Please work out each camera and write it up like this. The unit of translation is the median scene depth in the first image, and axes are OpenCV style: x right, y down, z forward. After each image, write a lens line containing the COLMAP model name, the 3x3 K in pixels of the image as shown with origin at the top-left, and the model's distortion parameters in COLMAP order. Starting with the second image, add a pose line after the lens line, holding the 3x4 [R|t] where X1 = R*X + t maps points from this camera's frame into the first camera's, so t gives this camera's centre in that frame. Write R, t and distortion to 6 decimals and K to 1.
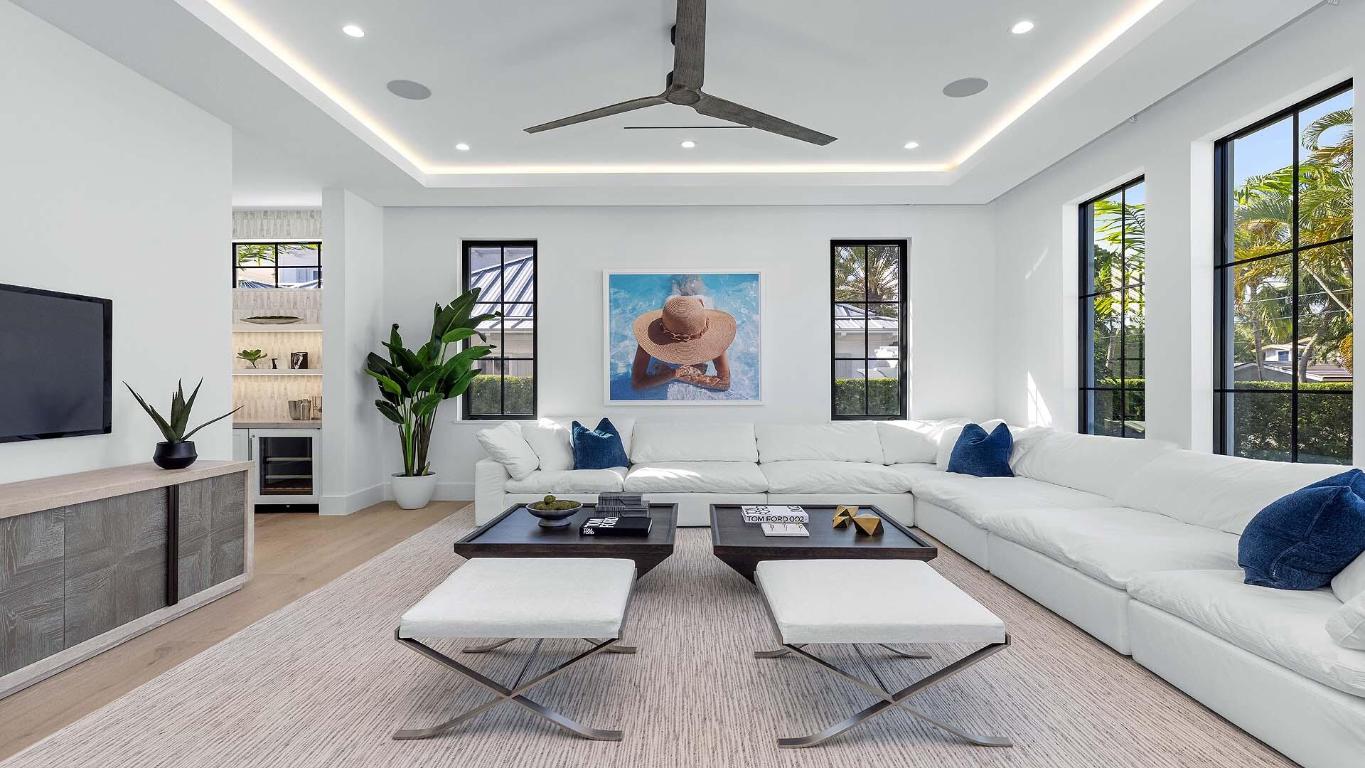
lens RADIAL K [[619.1, 0, 681.5], [0, 619.1, 385.1], [0, 0, 1]] dist [0.000704, 0.000641]
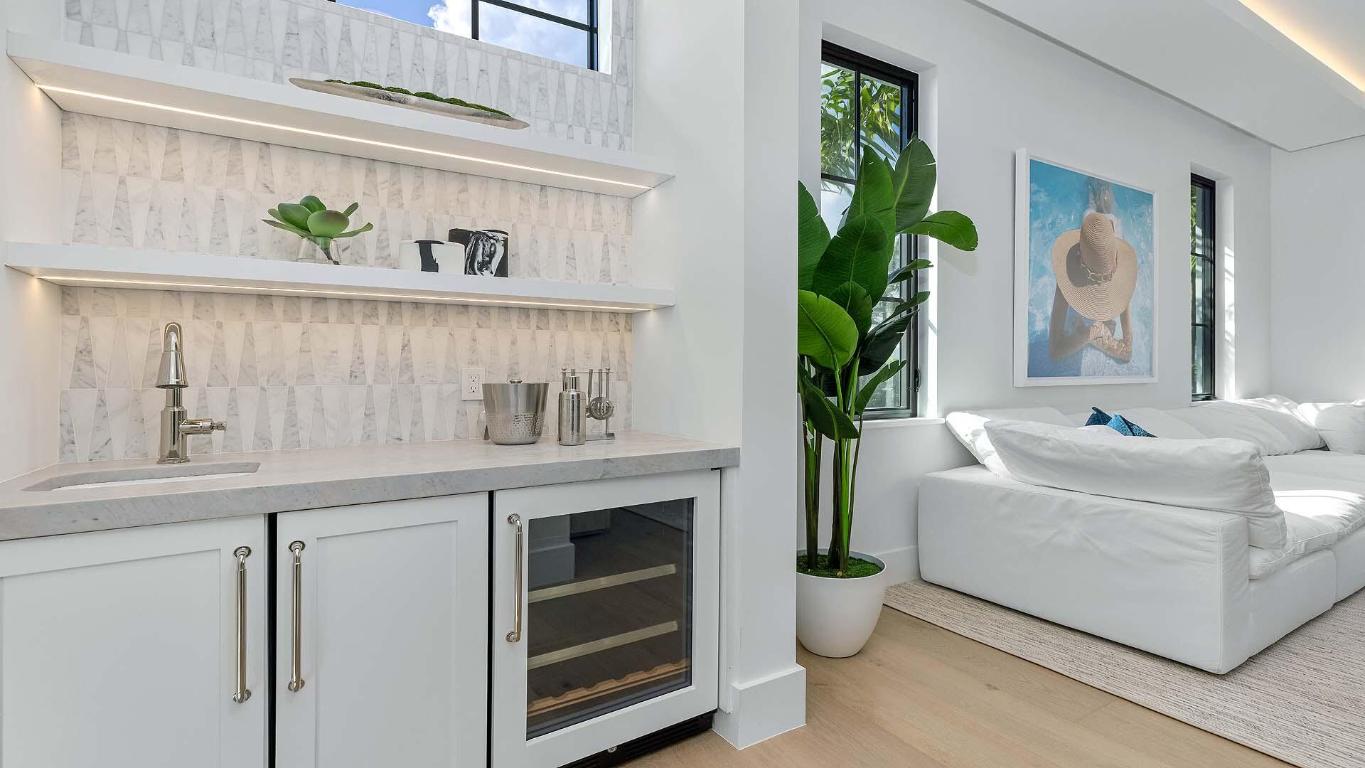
lens RADIAL K [[619.1, 0, 682.4], [0, 619.1, 375.7], [0, 0, 1]] dist [0.000704, 0.000641]
pose [[0.857557, -0.004599, 0.514368, -0.691570], [0.007039, 0.999971, -0.002793, 0.022622], [-0.514340, 0.006016, 0.857565, 0.672648]]
